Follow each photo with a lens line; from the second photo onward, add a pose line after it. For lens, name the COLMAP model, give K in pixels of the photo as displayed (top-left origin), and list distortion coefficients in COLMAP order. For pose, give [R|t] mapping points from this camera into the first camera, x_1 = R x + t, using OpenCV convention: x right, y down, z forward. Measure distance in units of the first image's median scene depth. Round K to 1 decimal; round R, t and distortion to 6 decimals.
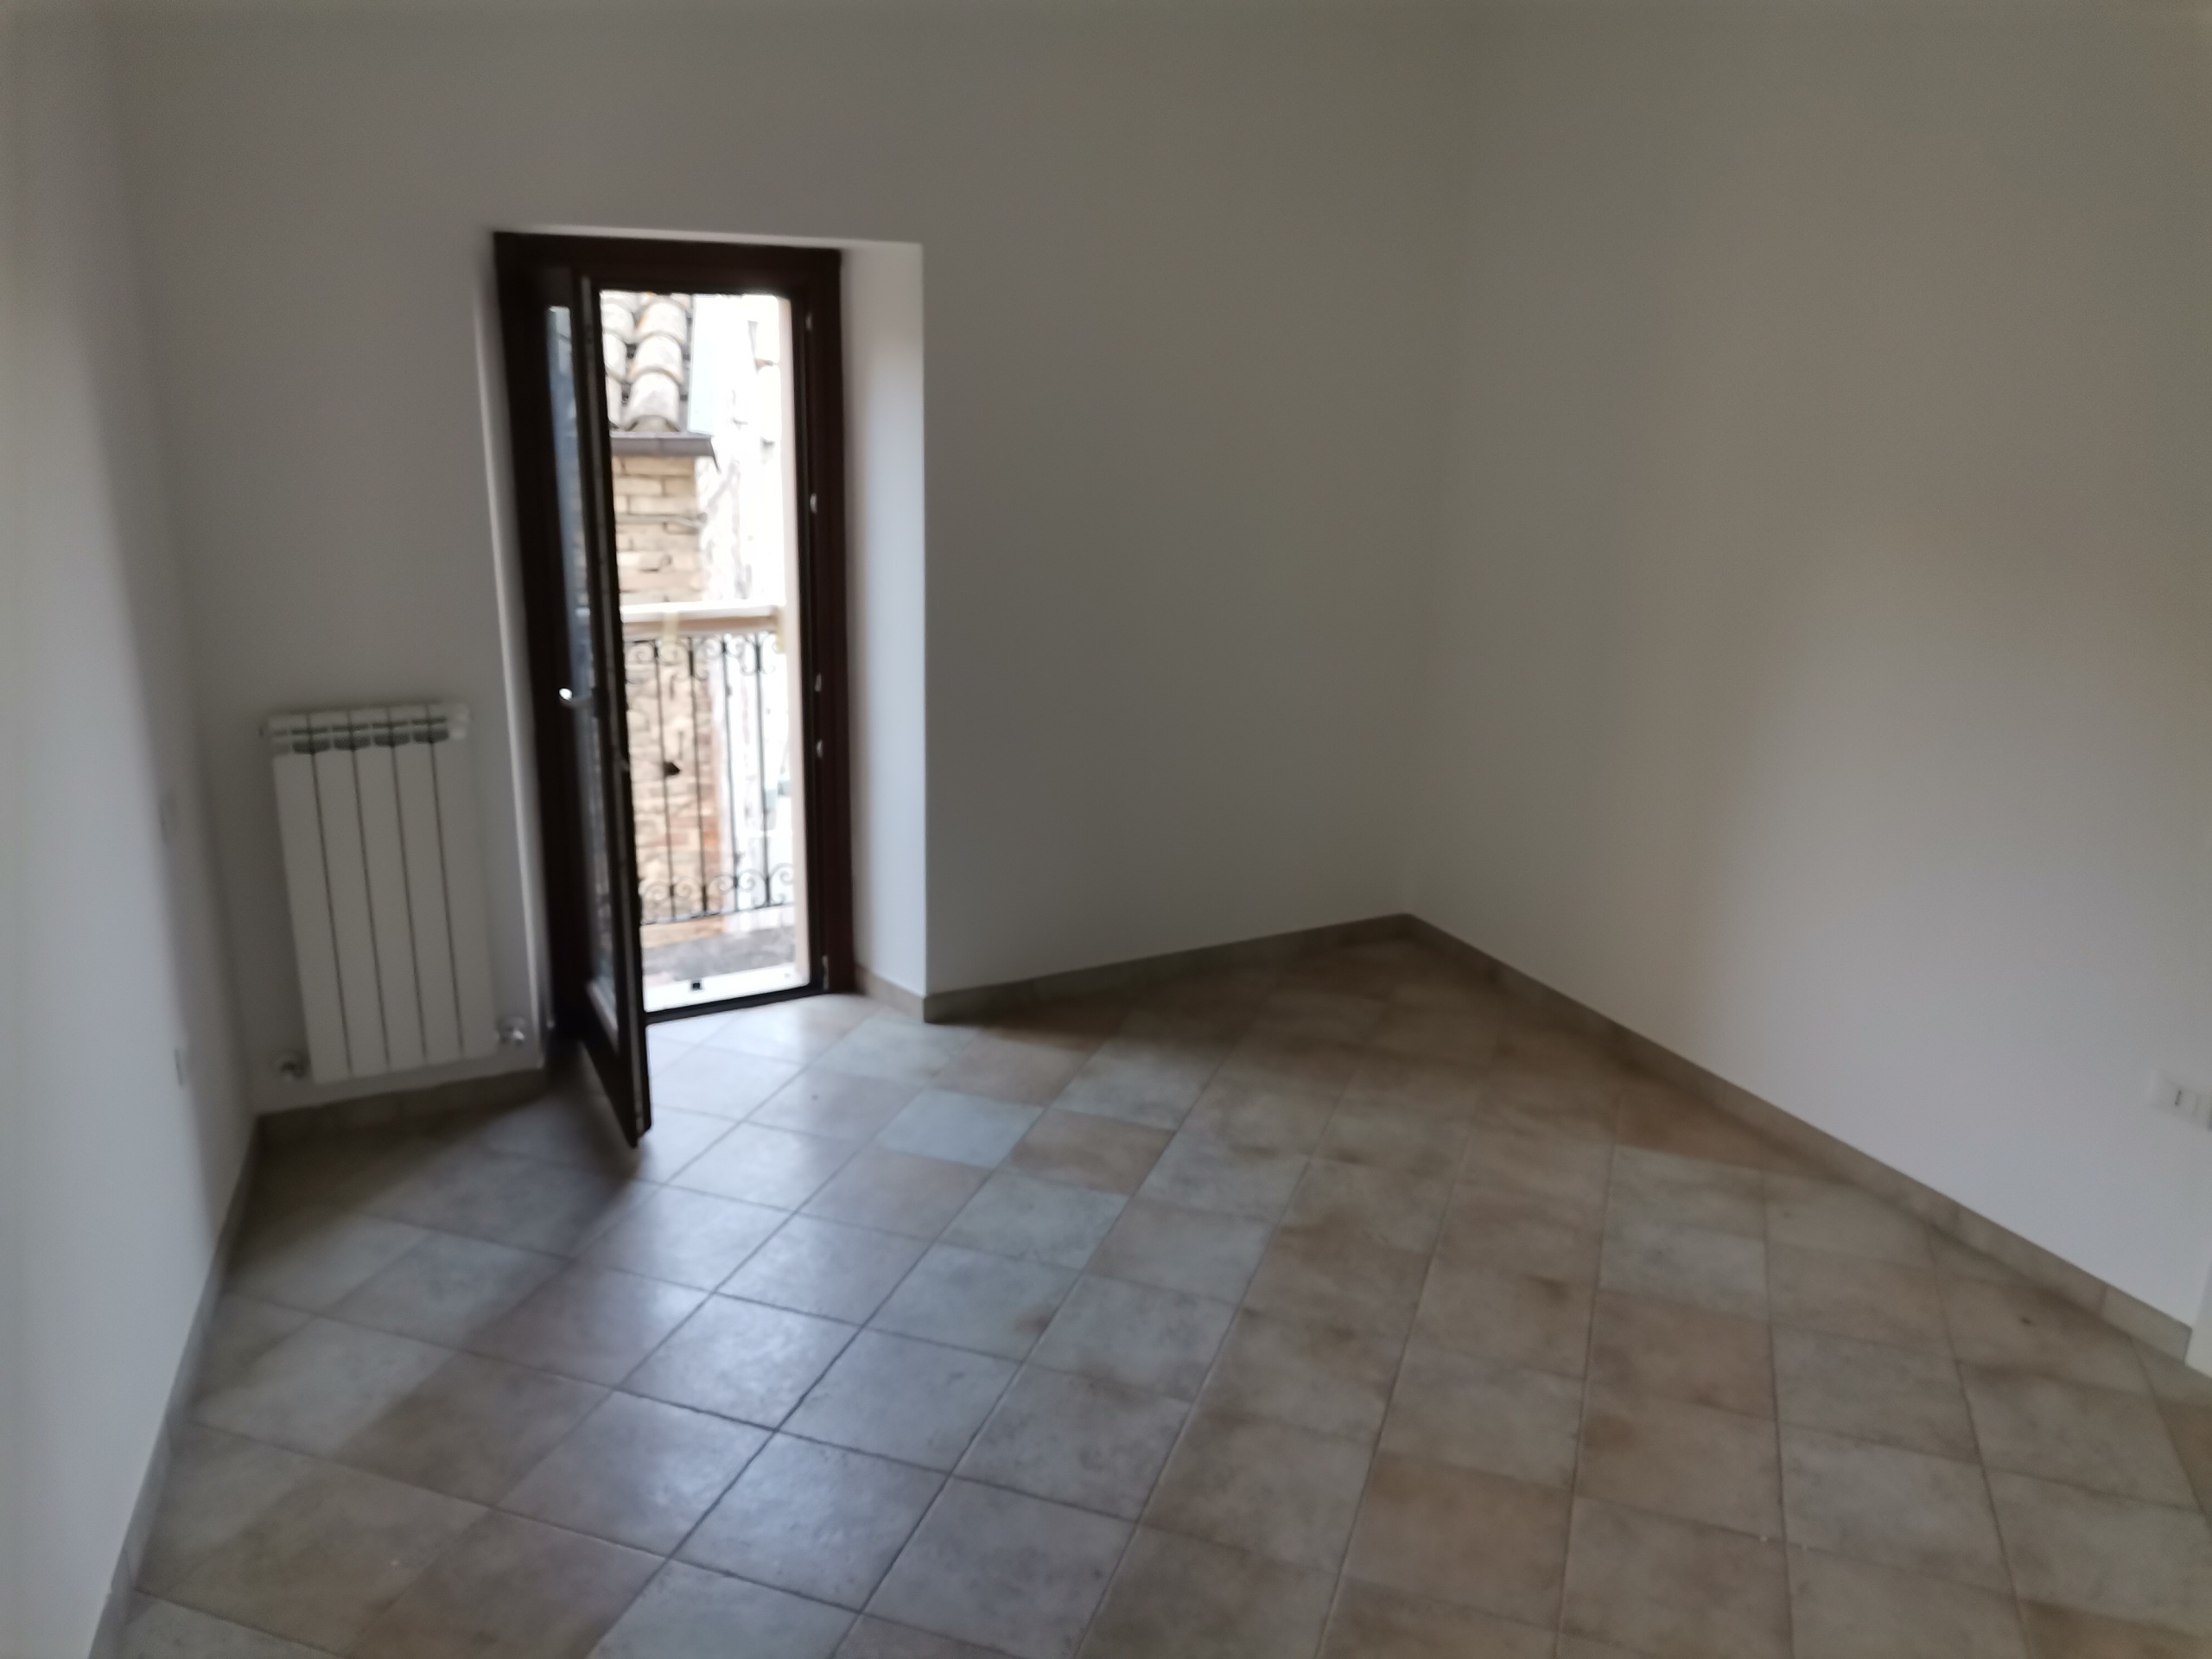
lens RADIAL K [[1630.2, 0, 1111.3], [0, 1630.2, 827.3], [0, 0, 1]] dist [0.021906, -0.014660]
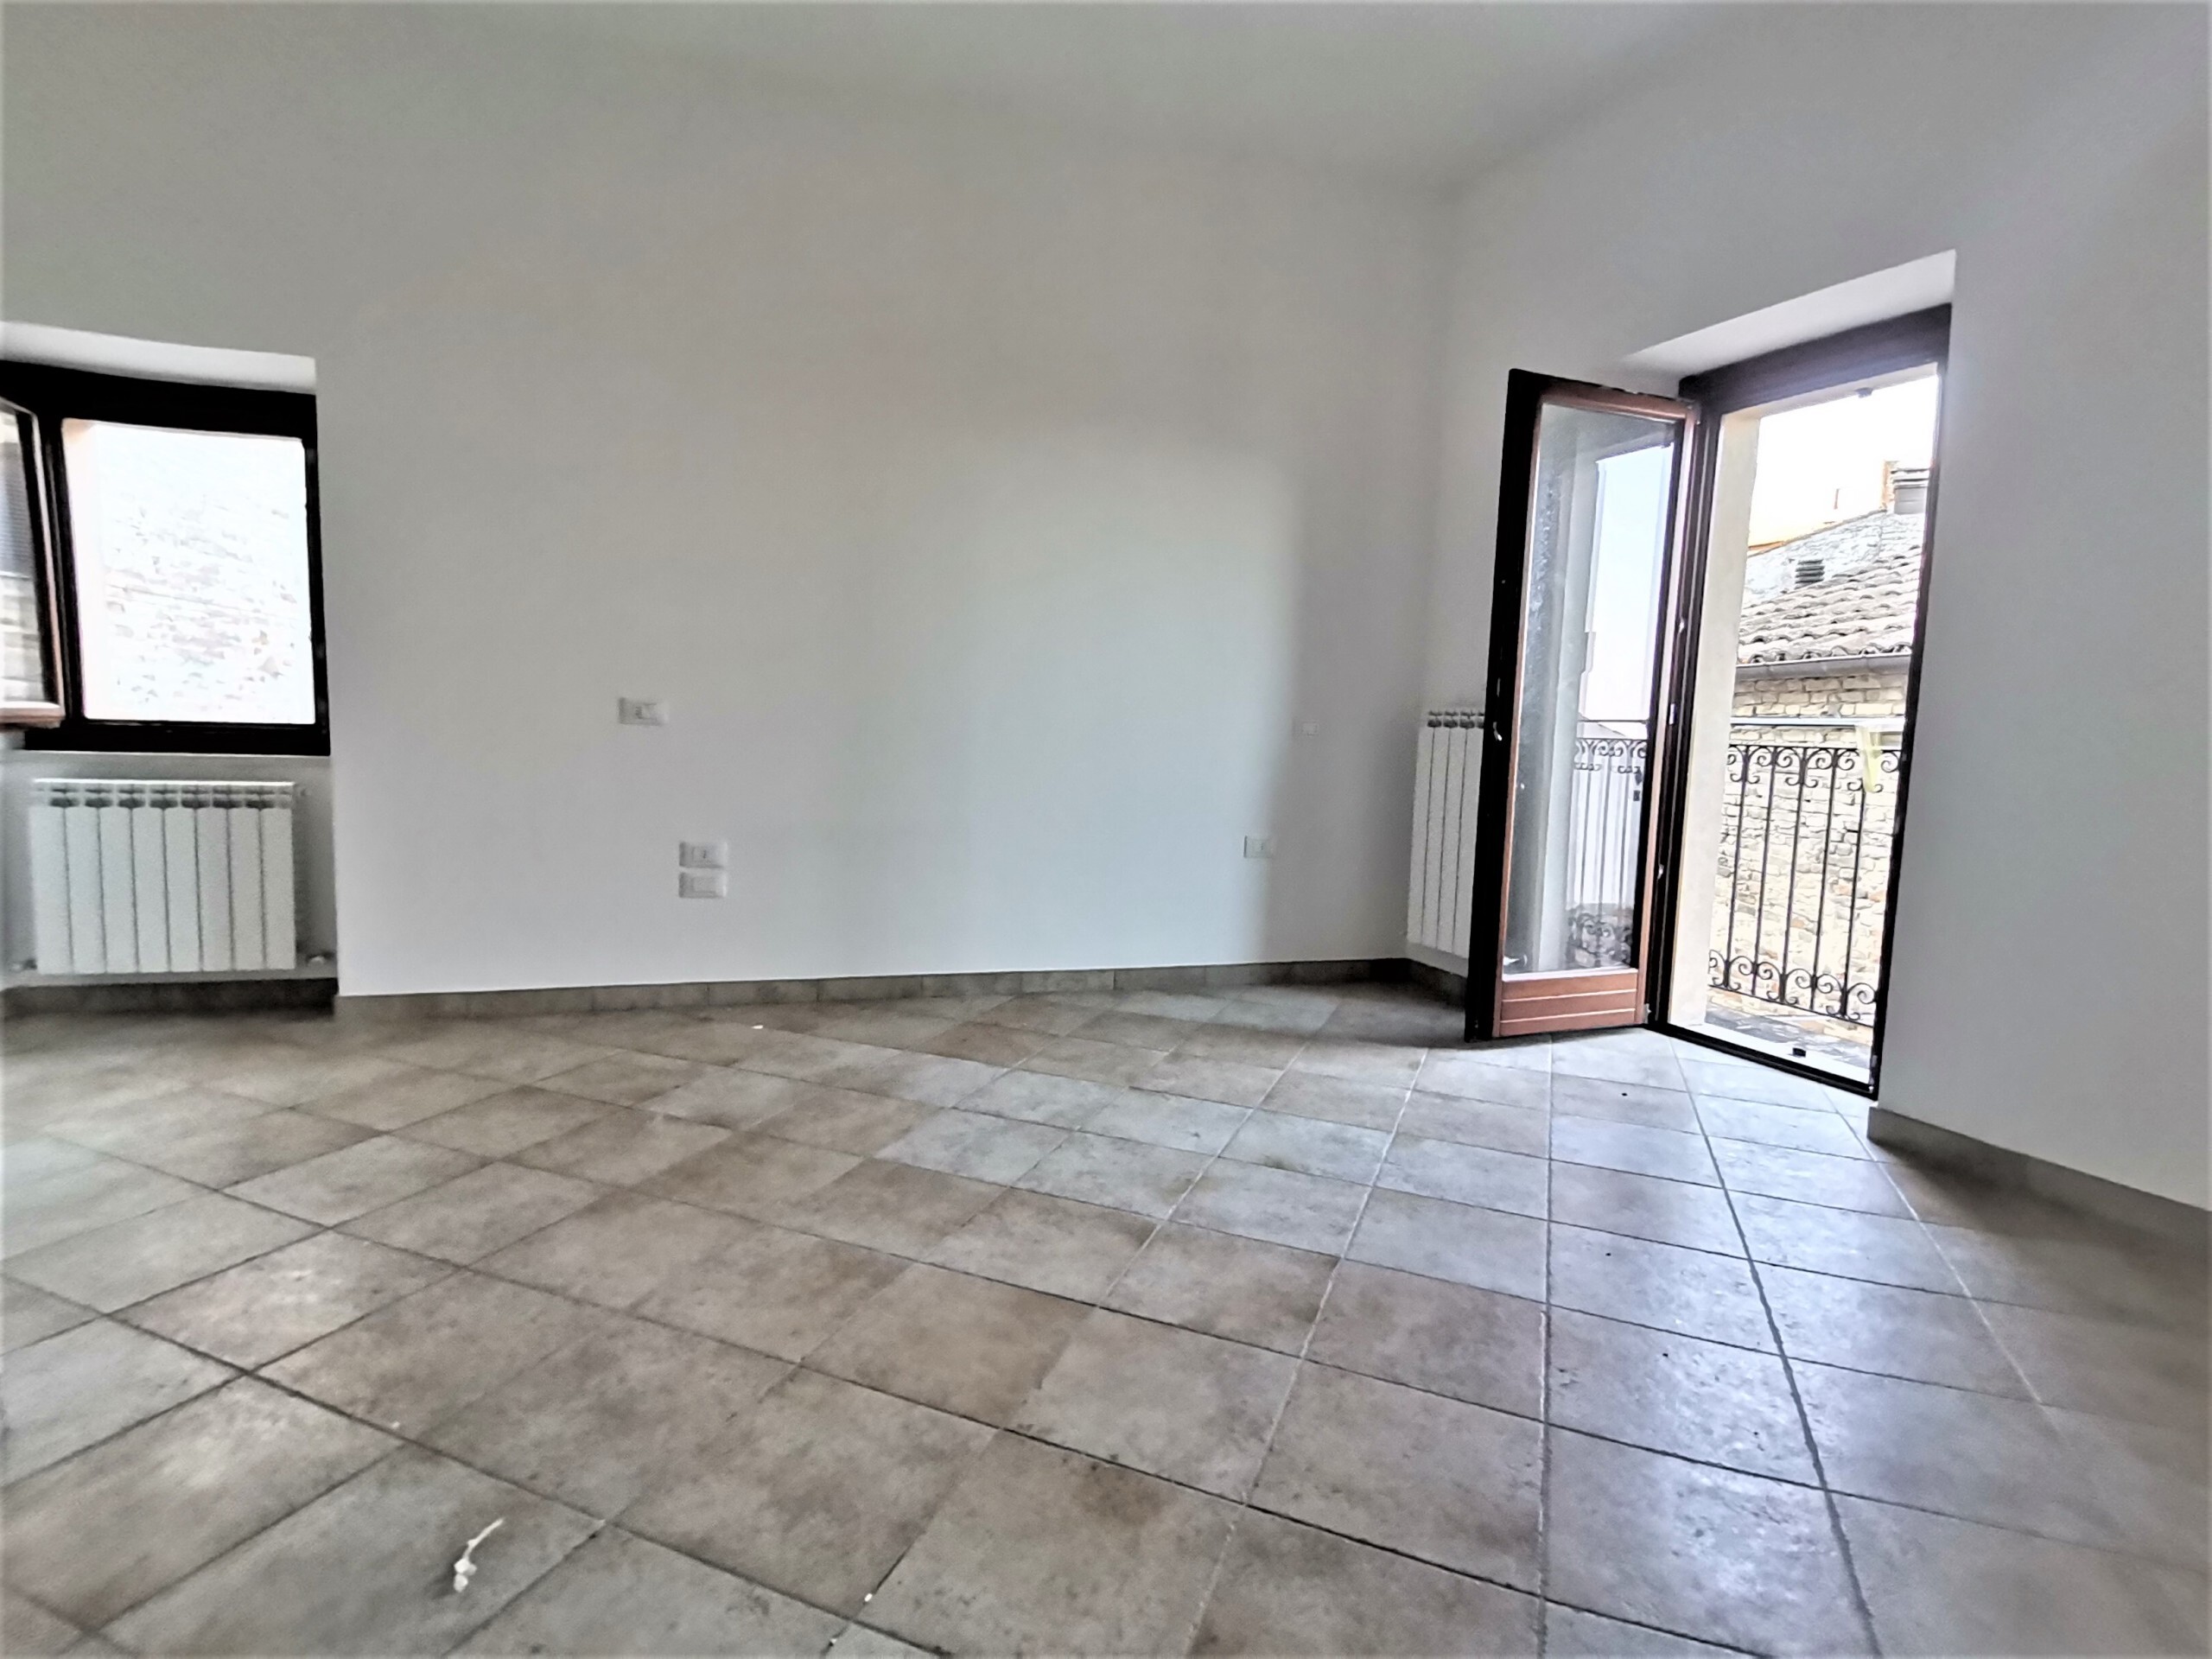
lens RADIAL K [[1122.7, 0, 1114.0], [0, 1122.7, 816.4], [0, 0, 1]] dist [0.040427, -0.022179]
pose [[-0.075437, 0.043477, -0.996202, 0.700863], [-0.320170, 0.945094, 0.065491, 0.071376], [0.944352, 0.323894, -0.057375, 0.867384]]
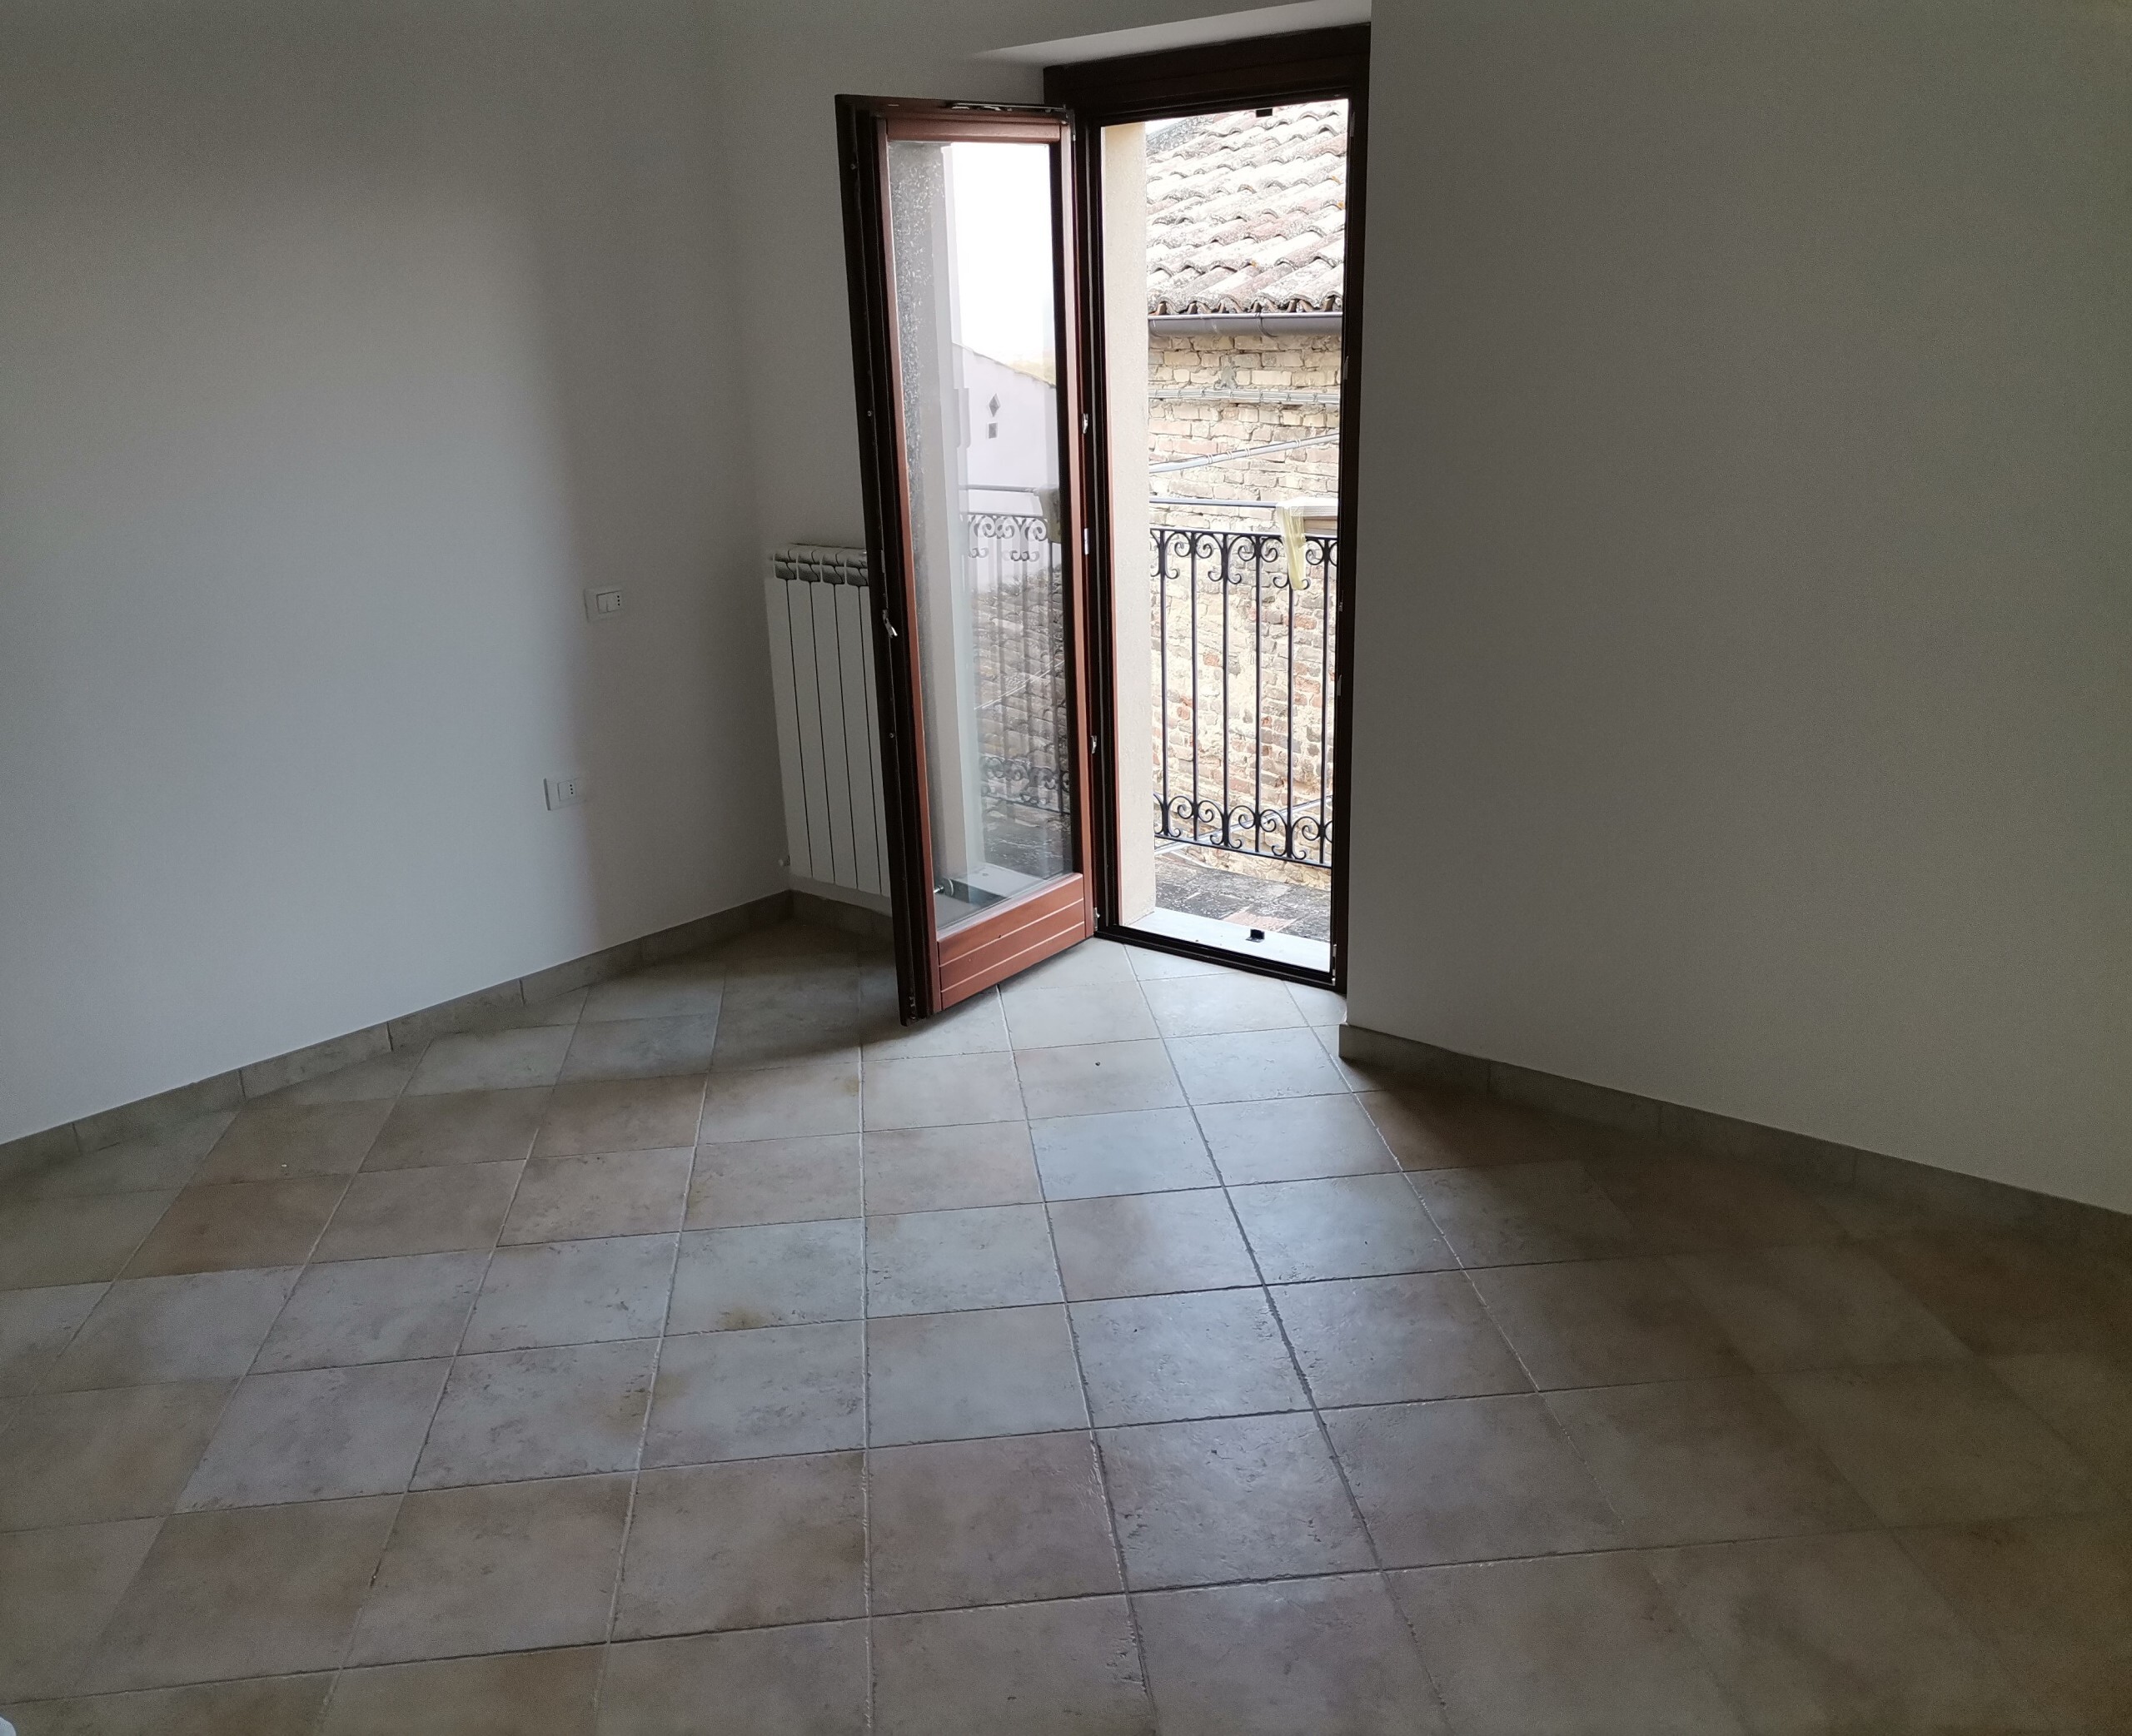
lens RADIAL K [[1748.0, 0, 1046.3], [0, 1748.0, 860.8], [0, 0, 1]] dist [0.009474, 0.003877]
pose [[0.394232, 0.245749, -0.885544, 0.760405], [-0.210205, 0.962152, 0.173428, -0.115358], [0.894648, 0.117775, 0.430969, 0.724457]]
